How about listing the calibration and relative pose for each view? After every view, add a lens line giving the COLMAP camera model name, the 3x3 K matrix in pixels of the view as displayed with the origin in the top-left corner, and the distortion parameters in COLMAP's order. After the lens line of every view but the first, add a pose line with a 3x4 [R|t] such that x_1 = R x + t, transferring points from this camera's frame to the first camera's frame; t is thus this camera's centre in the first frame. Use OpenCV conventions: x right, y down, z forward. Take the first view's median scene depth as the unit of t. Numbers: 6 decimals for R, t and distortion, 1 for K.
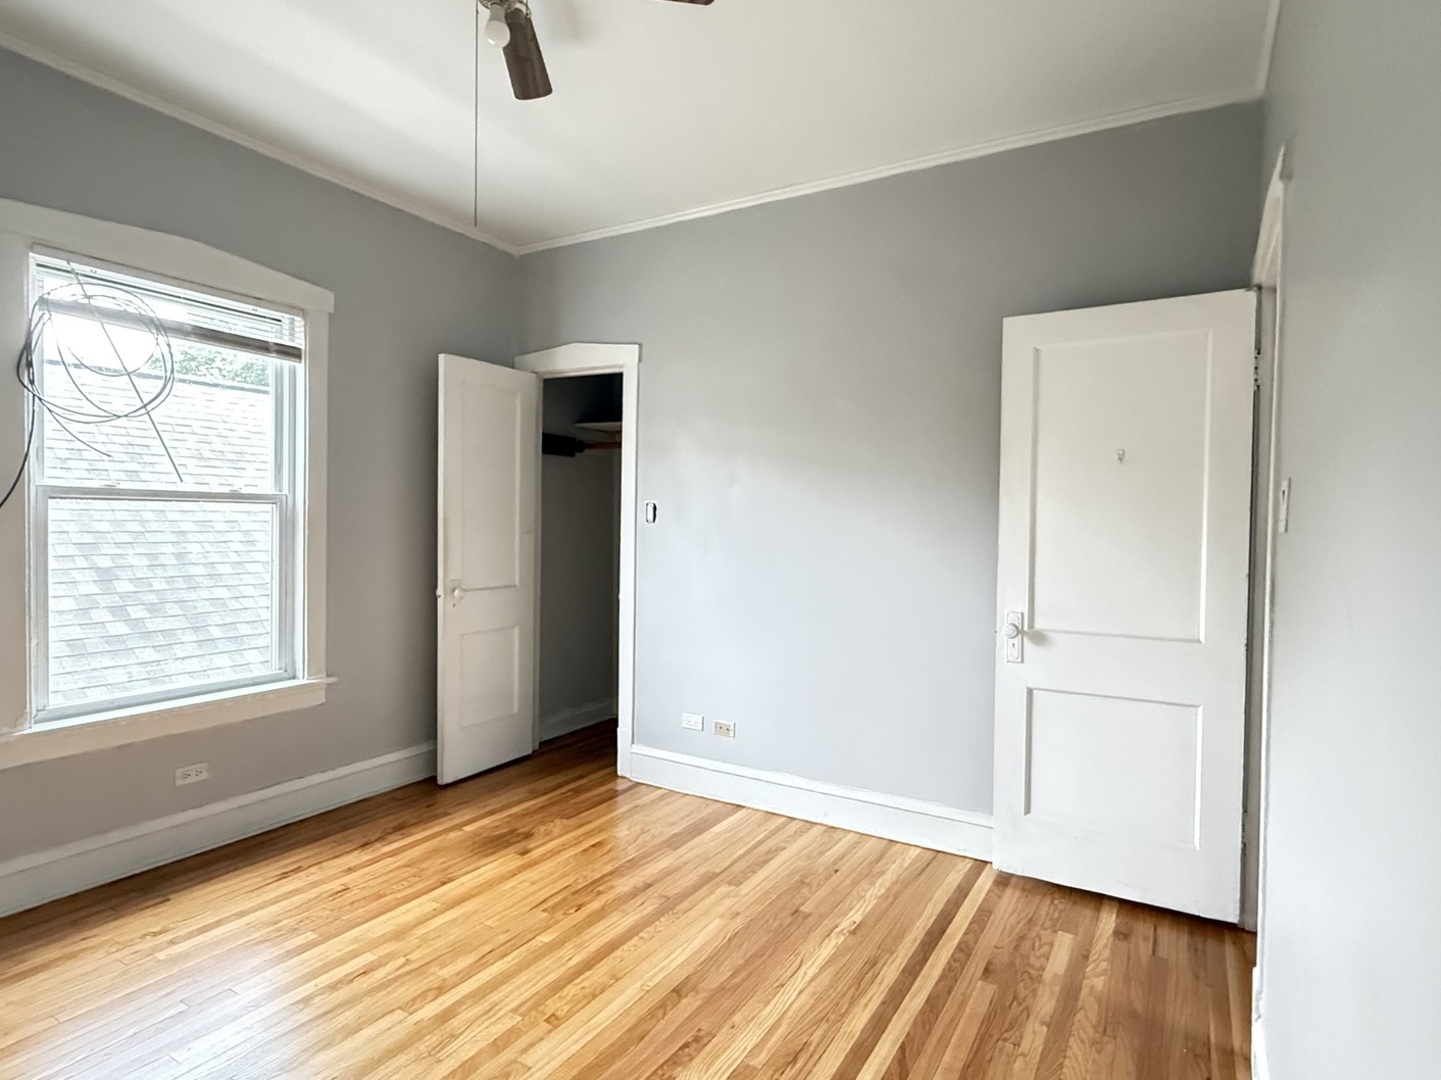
lens RADIAL K [[759.7, 0, 720.5], [0, 759.7, 540.0], [0, 0, 1]] dist [-0.000486, -0.000065]
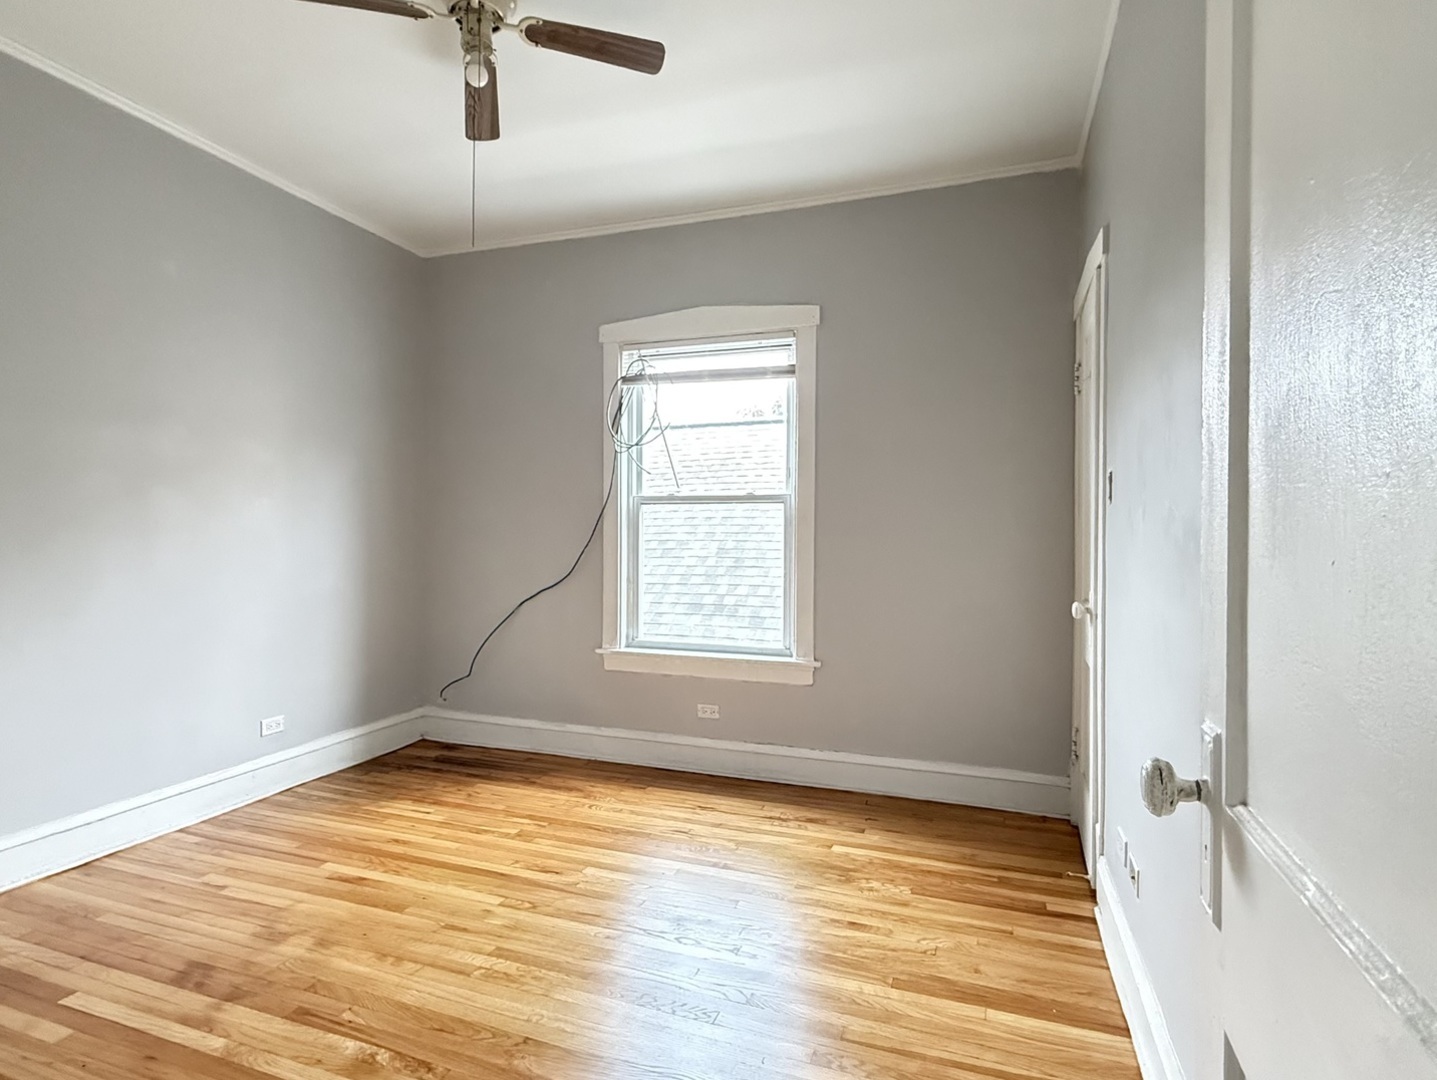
lens RADIAL K [[757.6, 0, 718.5], [0, 757.6, 540.0], [0, 0, 1]] dist [-0.000486, -0.000065]
pose [[0.215162, -0.007088, -0.976553, 0.529775], [-0.030031, 0.999453, -0.013871, 0.028603], [0.976117, 0.032311, 0.214831, 0.662640]]
